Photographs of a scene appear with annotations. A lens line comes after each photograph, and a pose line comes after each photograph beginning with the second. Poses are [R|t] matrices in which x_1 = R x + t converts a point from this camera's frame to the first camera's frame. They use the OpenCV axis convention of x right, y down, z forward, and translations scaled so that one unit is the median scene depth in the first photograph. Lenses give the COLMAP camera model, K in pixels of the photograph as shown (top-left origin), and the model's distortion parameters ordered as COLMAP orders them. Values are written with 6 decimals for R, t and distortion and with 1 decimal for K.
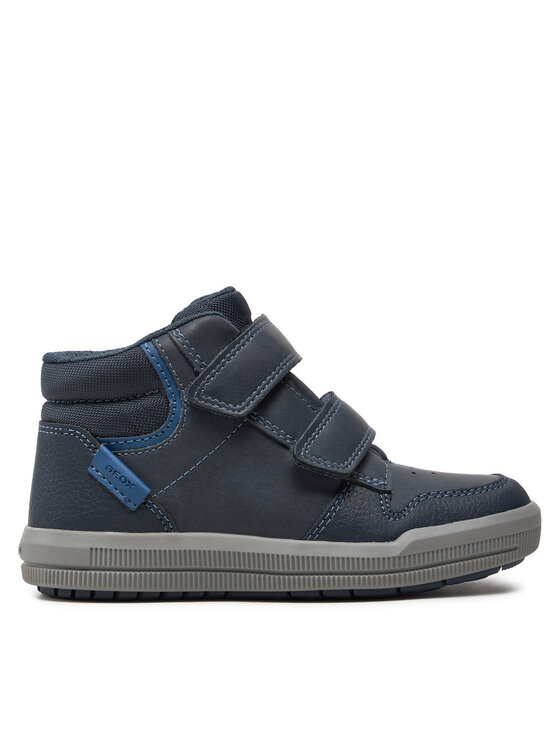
lens RADIAL K [[1585.1, 0, 280.0], [0, 1585.1, 373.0], [0, 0, 1]] dist [-0.087095, -0.290138]
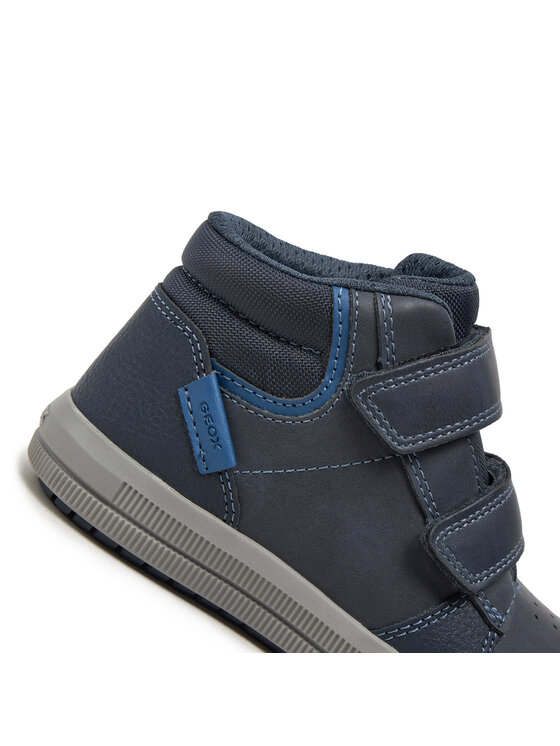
lens RADIAL K [[1422.2, 0, 280.0], [0, 1422.2, 373.0], [0, 0, 1]] dist [-0.257430, -0.038499]
pose [[0.834124, 0.550112, 0.040166, -0.113417], [-0.549388, 0.822126, 0.149272, -0.068238], [0.049095, -0.146578, 0.987980, 0.360543]]
